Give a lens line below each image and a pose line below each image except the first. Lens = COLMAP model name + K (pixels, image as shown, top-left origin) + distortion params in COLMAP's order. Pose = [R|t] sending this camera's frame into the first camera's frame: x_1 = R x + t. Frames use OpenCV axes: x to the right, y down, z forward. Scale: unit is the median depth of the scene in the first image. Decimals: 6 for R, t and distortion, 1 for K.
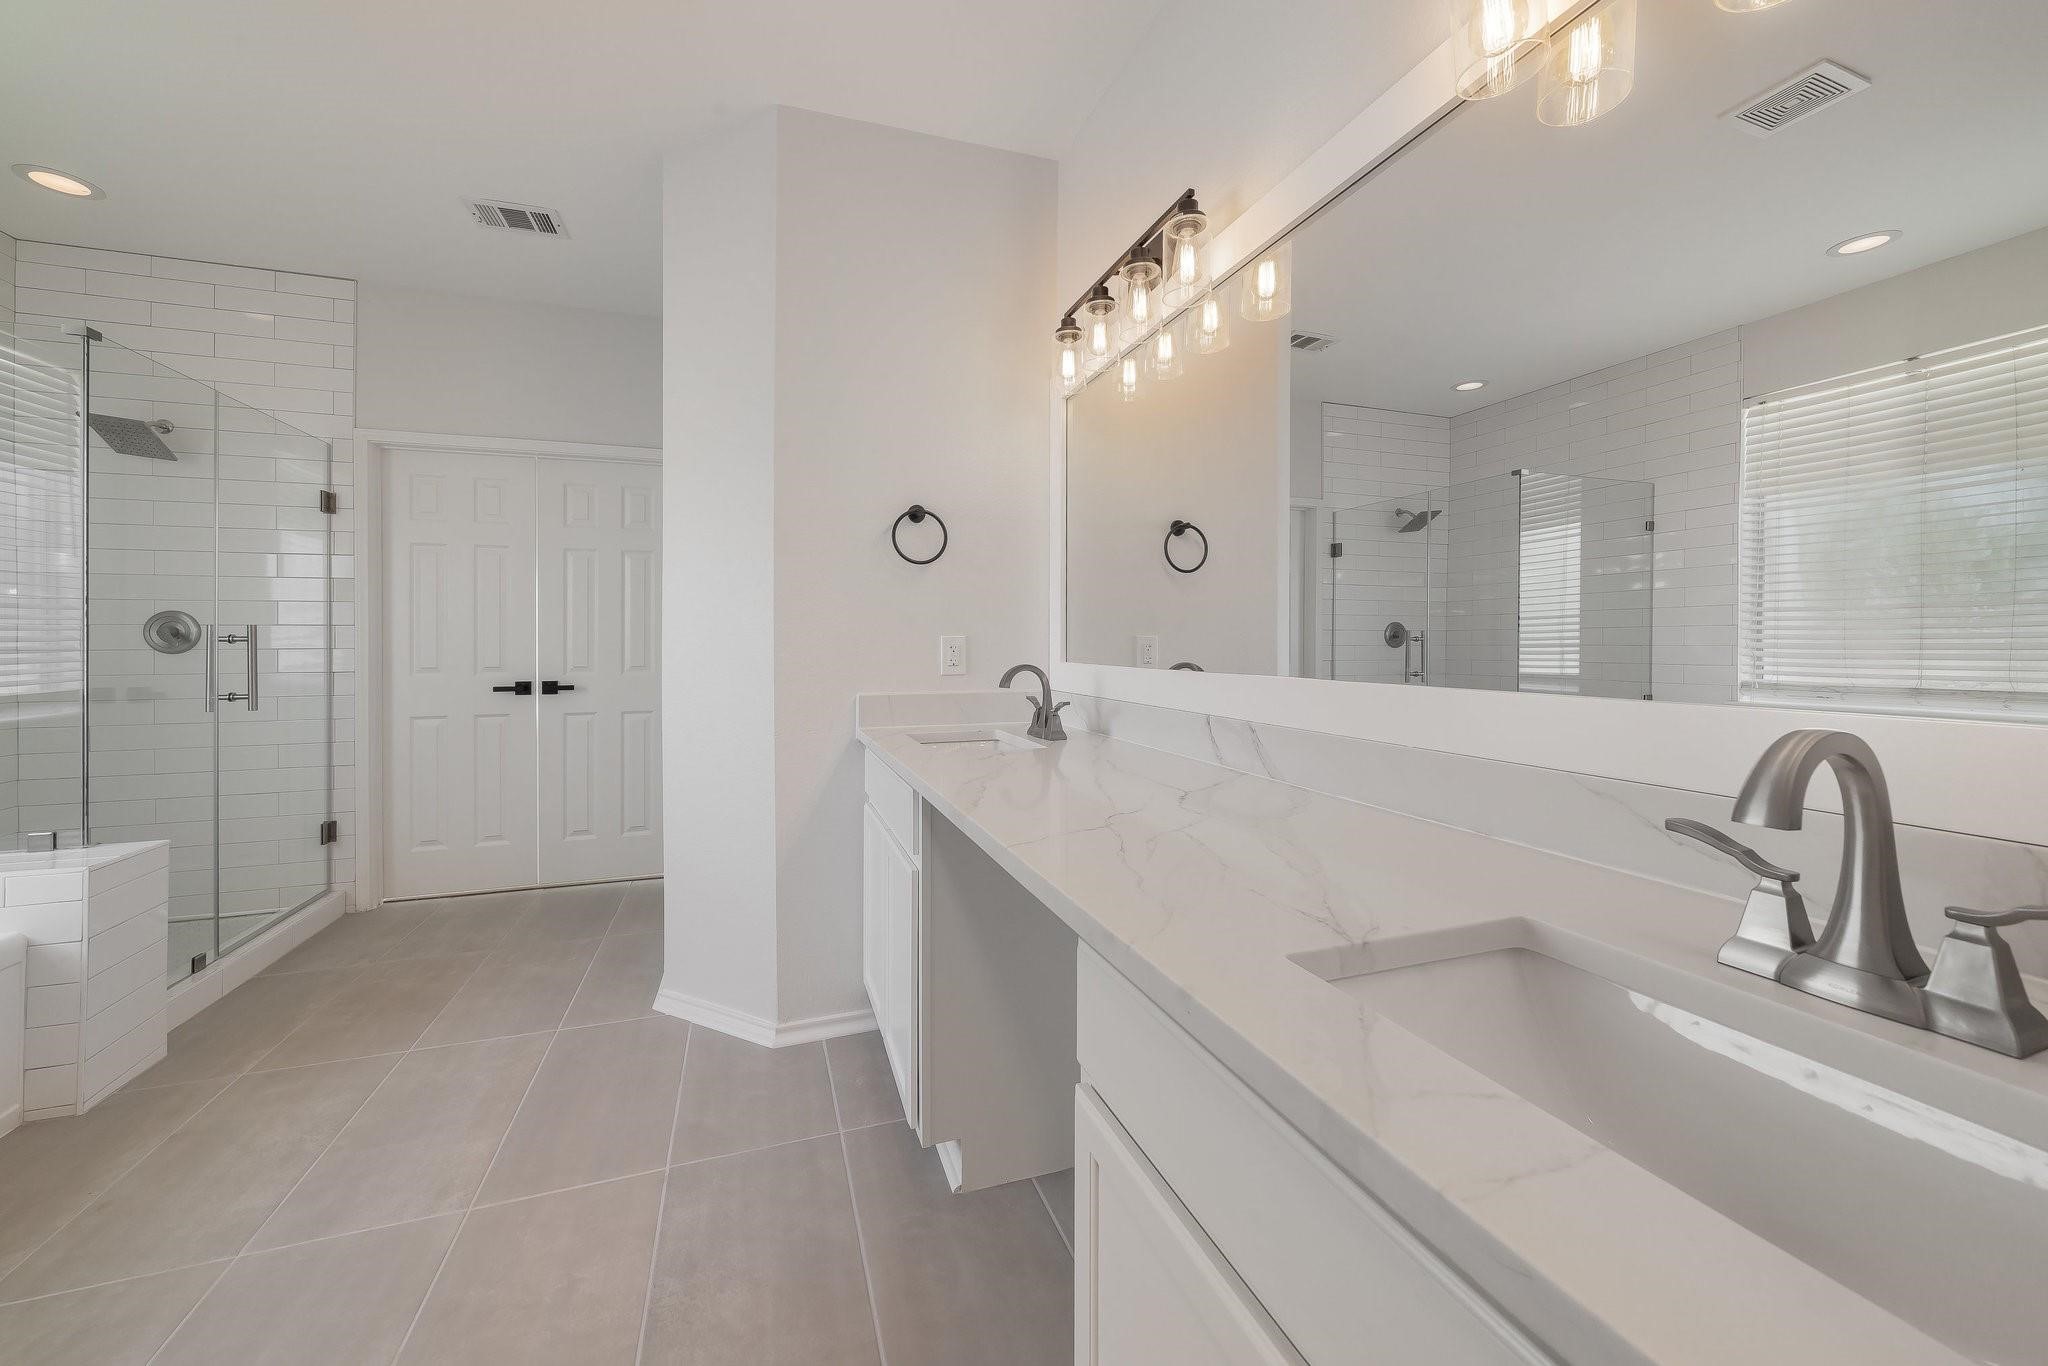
lens RADIAL K [[764.1, 0, 1017.1], [0, 764.1, 640.2], [0, 0, 1]] dist [-0.001255, -0.000043]
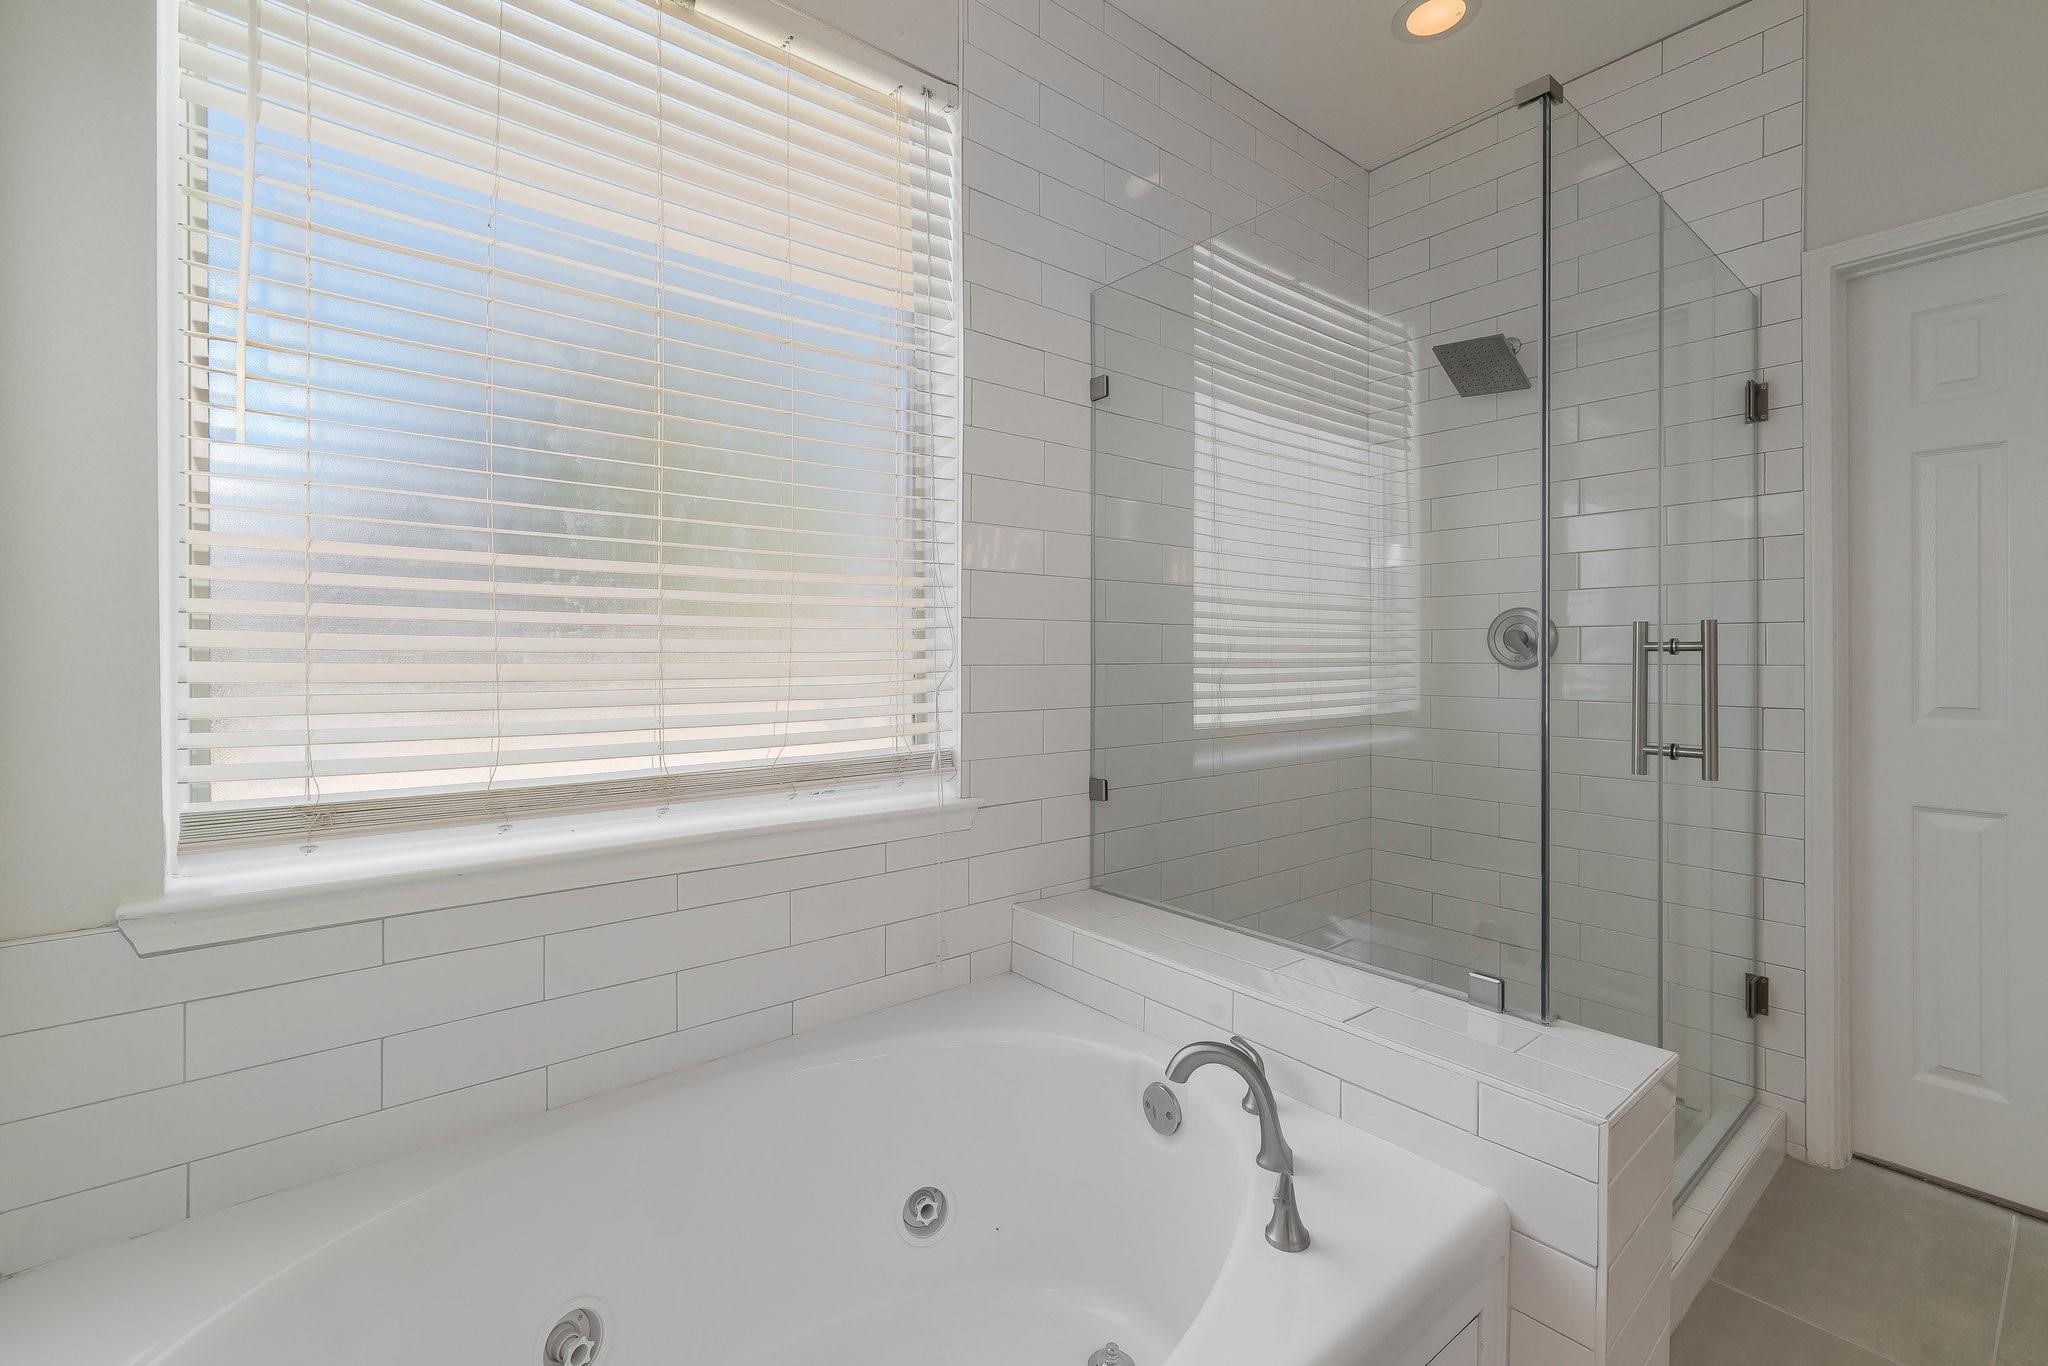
lens RADIAL K [[909.3, 0, 1015.6], [0, 909.3, 655.9], [0, 0, 1]] dist [-0.000006, 0.000146]
pose [[0.357637, 0.005274, -0.933846, -0.477553], [-0.001428, 0.999986, 0.005100, 0.001892], [0.933860, -0.000490, 0.357639, 0.260464]]
